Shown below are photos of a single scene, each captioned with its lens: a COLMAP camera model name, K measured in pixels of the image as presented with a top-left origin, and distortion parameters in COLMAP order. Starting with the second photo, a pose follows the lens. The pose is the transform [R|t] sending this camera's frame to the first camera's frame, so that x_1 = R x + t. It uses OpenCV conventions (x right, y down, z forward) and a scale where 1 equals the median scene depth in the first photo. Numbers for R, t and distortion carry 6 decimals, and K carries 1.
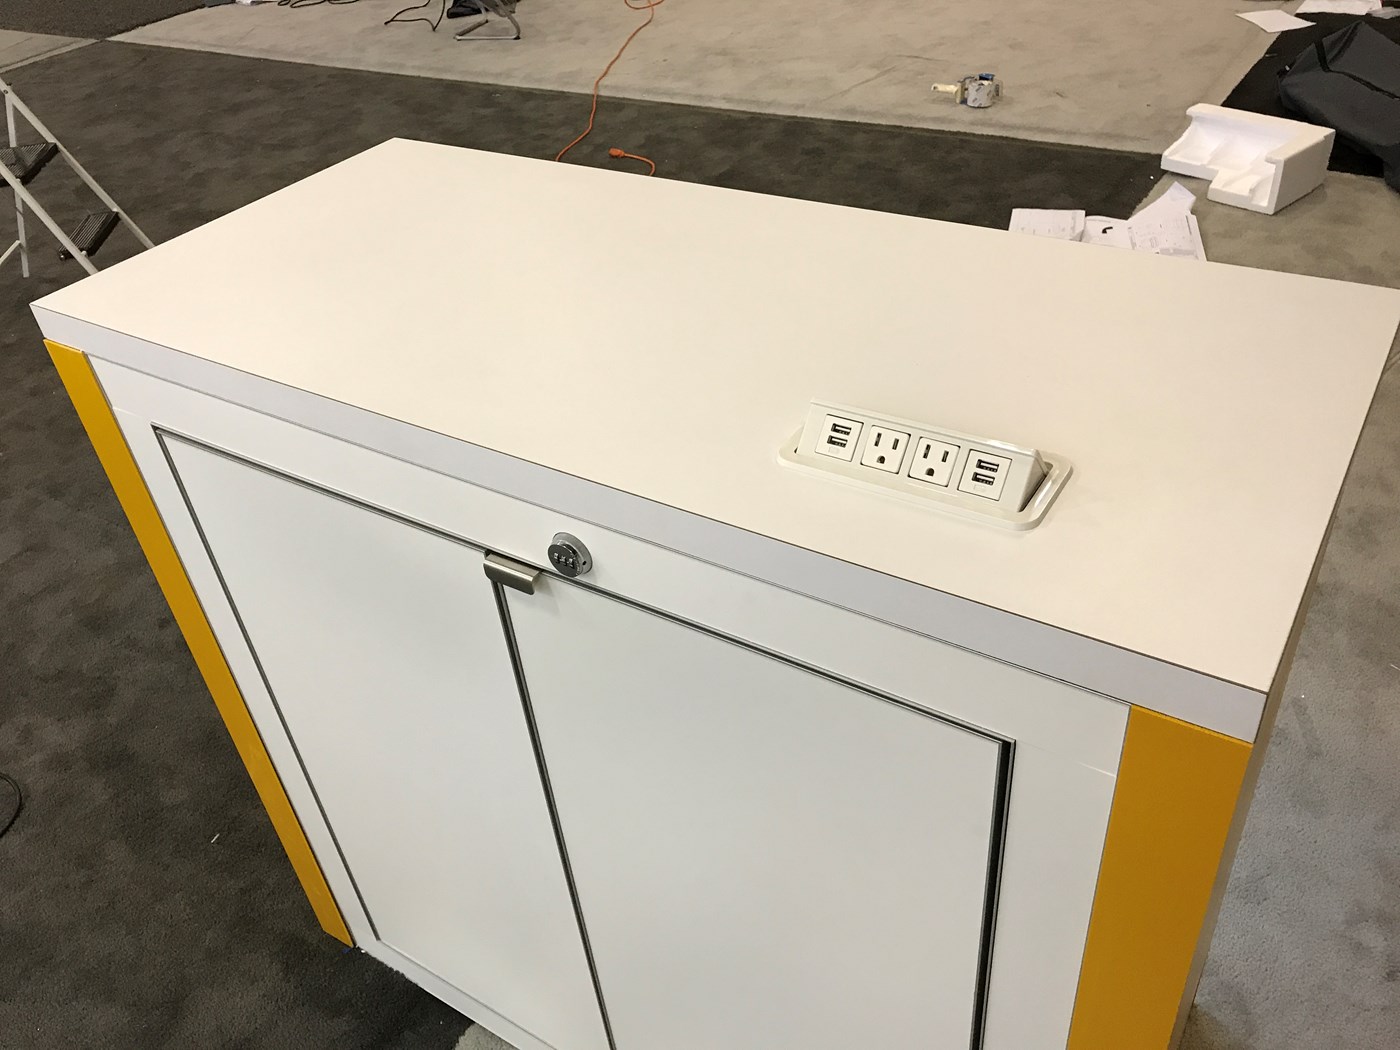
lens RADIAL K [[1140.0, 0, 698.9], [0, 1140.0, 527.8], [0, 0, 1]] dist [0.037098, -0.038453]
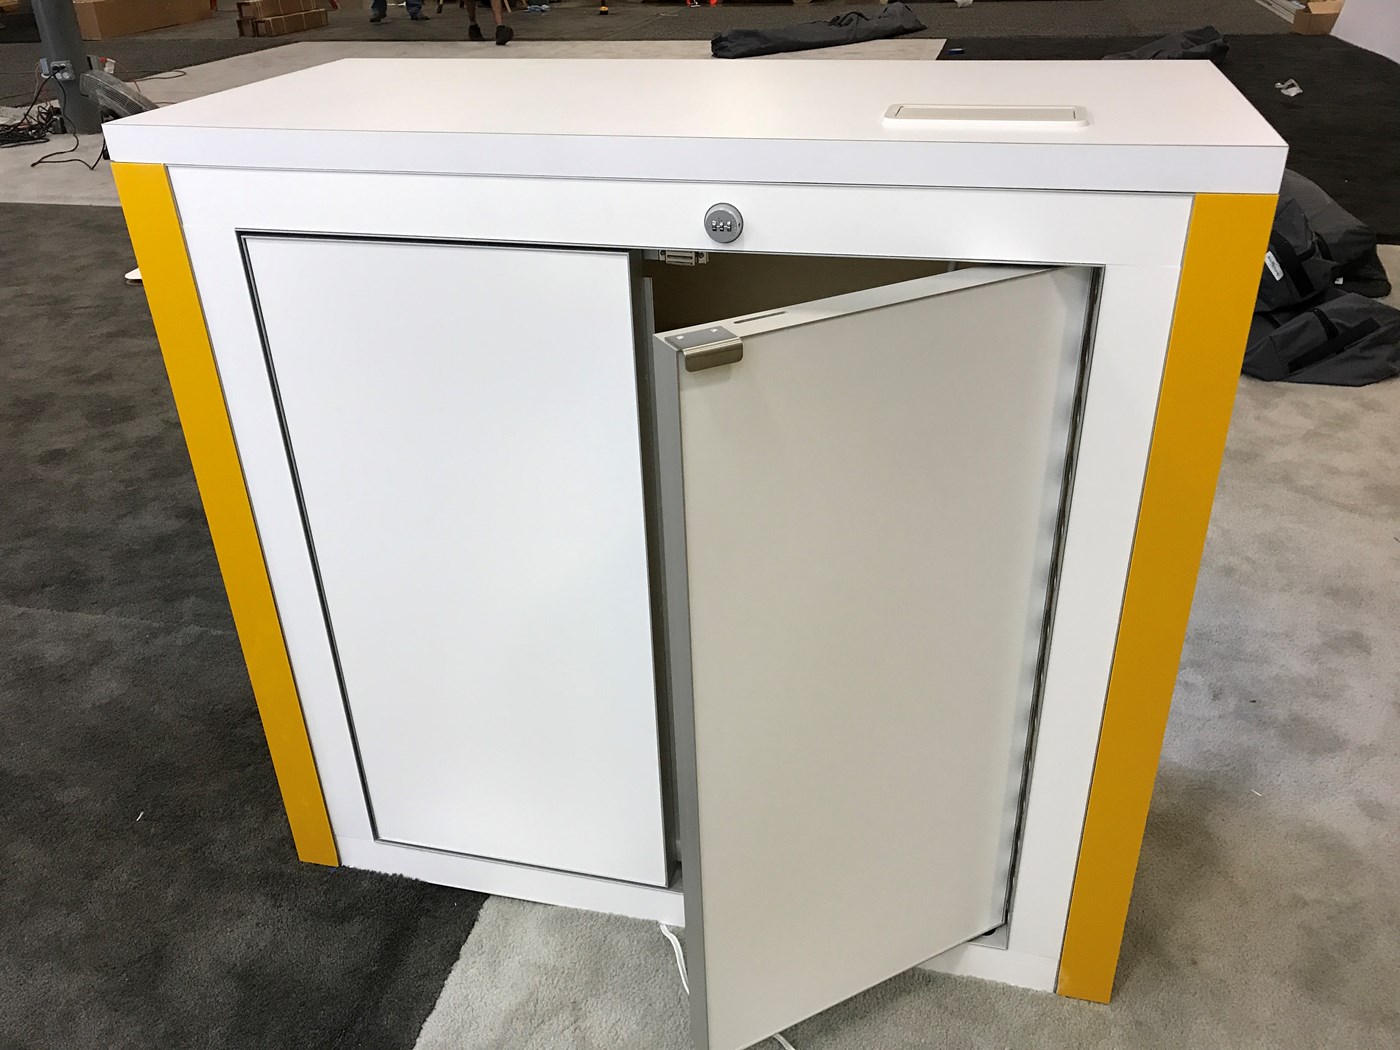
lens RADIAL K [[1140.0, 0, 707.4], [0, 1140.0, 519.0], [0, 0, 1]] dist [0.037098, -0.038453]
pose [[0.945055, -0.106734, 0.308996, -0.275024], [0.153835, 0.979204, -0.132262, 0.253165], [-0.288453, 0.172530, 0.941822, -0.063074]]
